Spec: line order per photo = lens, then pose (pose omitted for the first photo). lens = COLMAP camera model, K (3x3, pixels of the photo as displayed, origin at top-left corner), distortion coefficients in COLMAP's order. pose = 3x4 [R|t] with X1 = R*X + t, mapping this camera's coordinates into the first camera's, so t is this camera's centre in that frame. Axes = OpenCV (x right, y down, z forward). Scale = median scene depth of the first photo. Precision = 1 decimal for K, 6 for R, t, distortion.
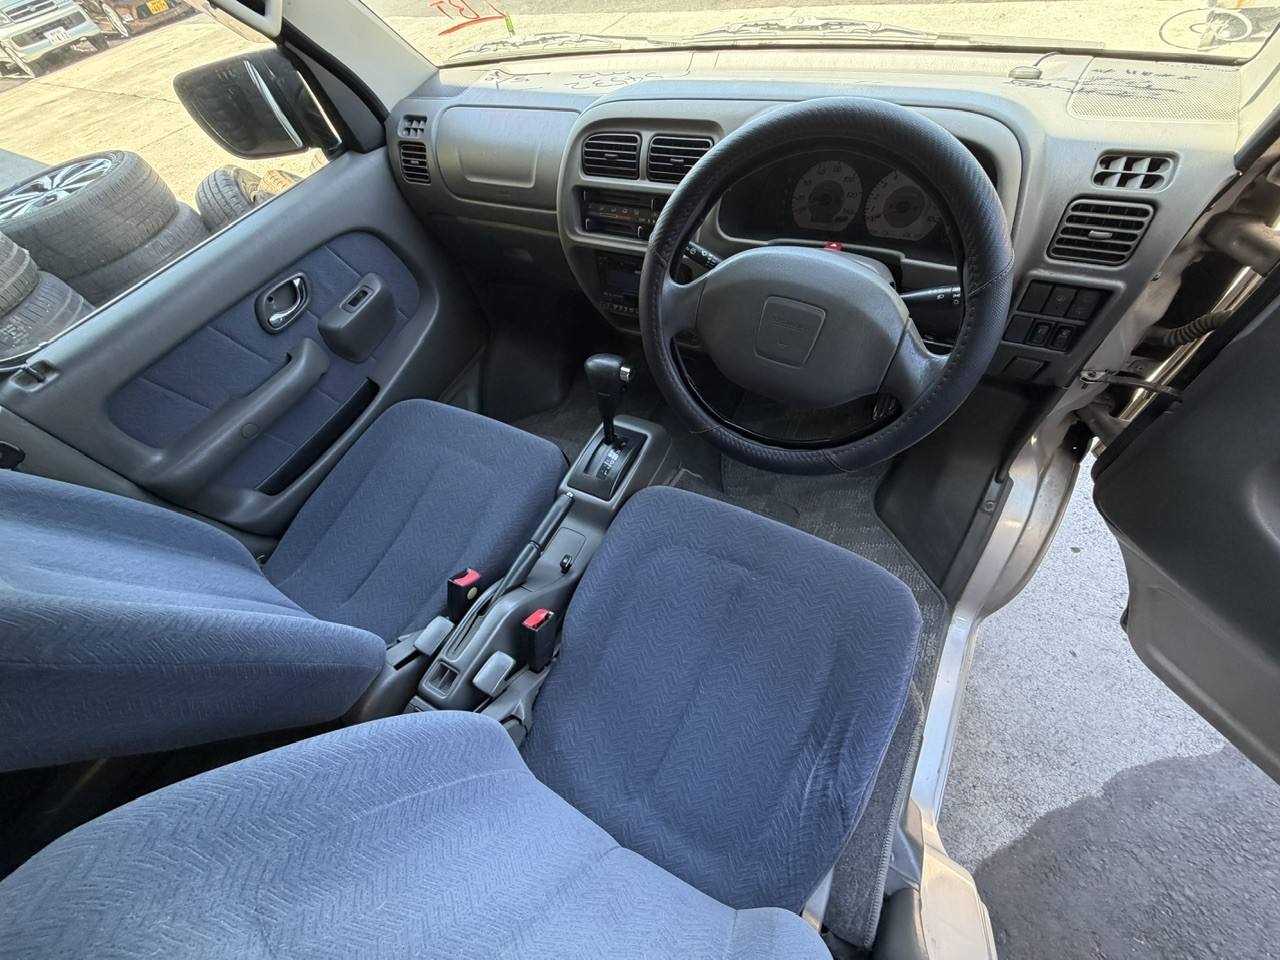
lens RADIAL K [[506.7, 0, 640.0], [0, 506.7, 480.0], [0, 0, 1]] dist [-0.003337, 0.000180]
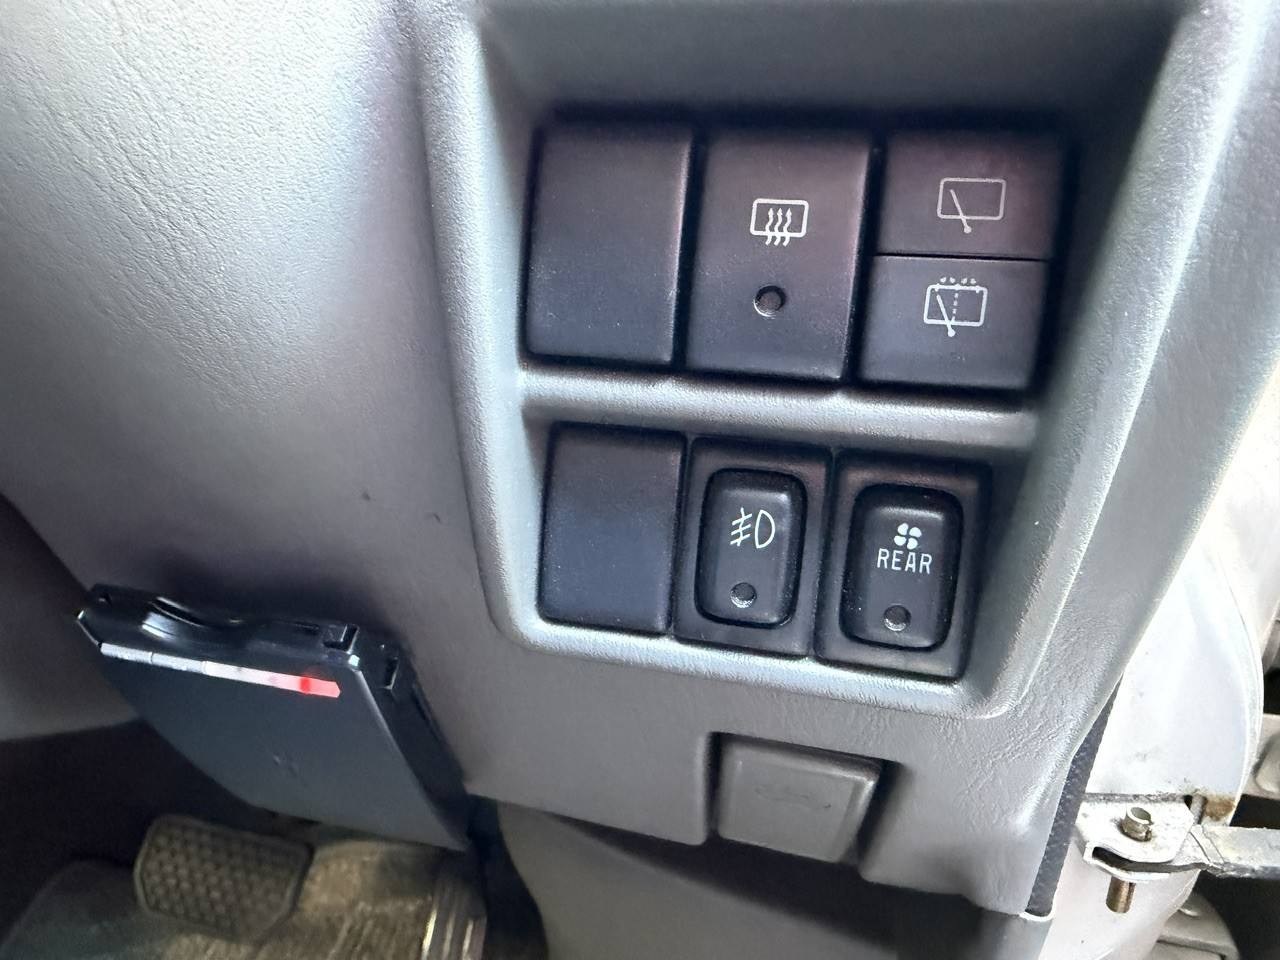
lens RADIAL K [[895.1, 0, 640.0], [0, 895.1, 480.0], [0, 0, 1]] dist [-0.000346, 0.000132]
pose [[0.947155, 0.060104, 0.315095, 0.602624], [0.109127, 0.863326, -0.492706, -0.170109], [-0.301643, 0.501055, 0.811145, 0.709204]]
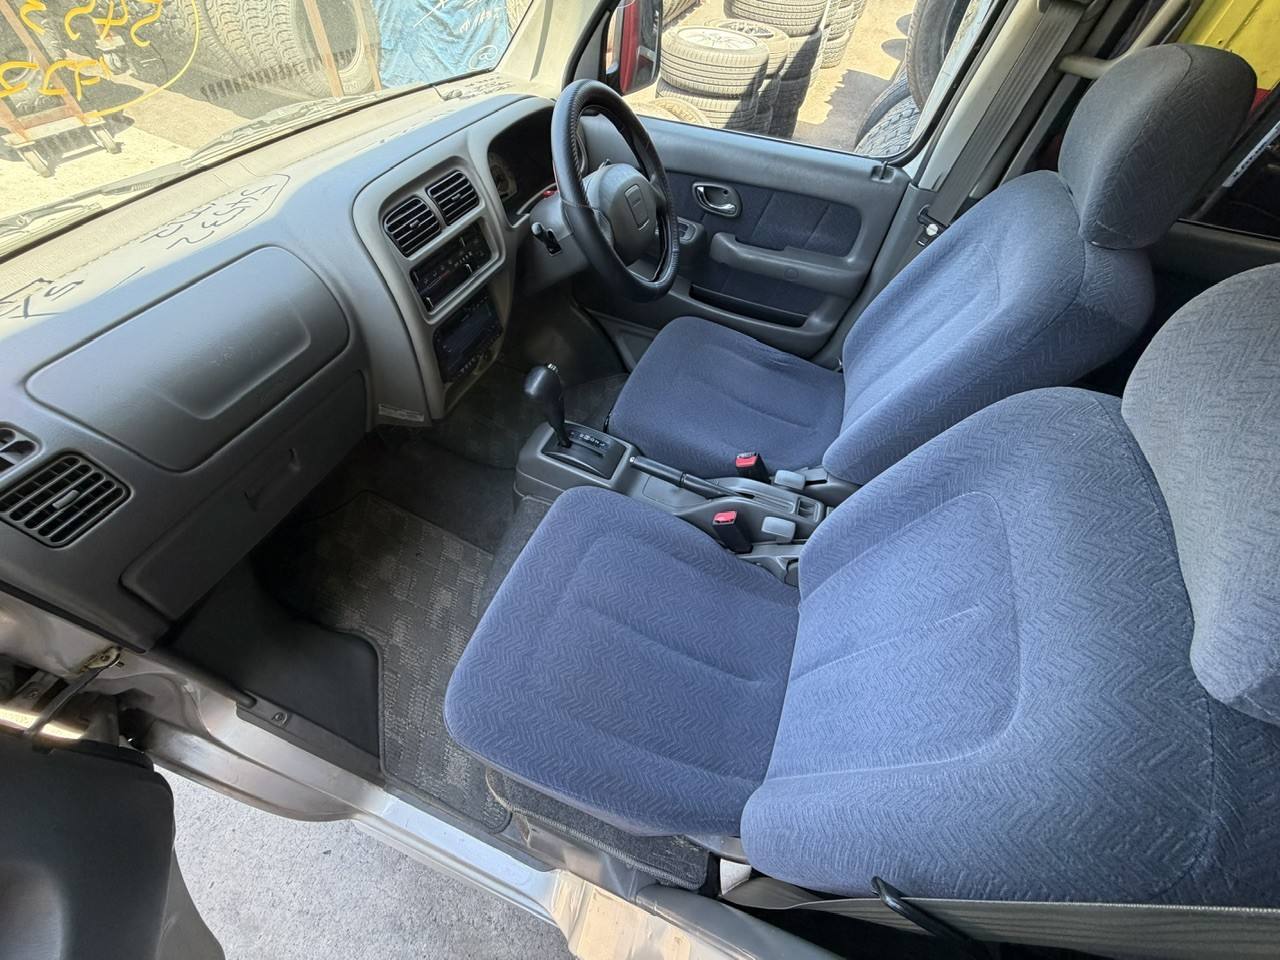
lens RADIAL K [[506.7, 0, 640.0], [0, 506.7, 480.0], [0, 0, 1]] dist [-0.003337, 0.000180]
pose [[-0.143908, -0.671320, 0.727063, -1.063537], [0.780705, 0.374462, 0.500278, -0.541530], [-0.608104, 0.639615, 0.470214, 0.521556]]
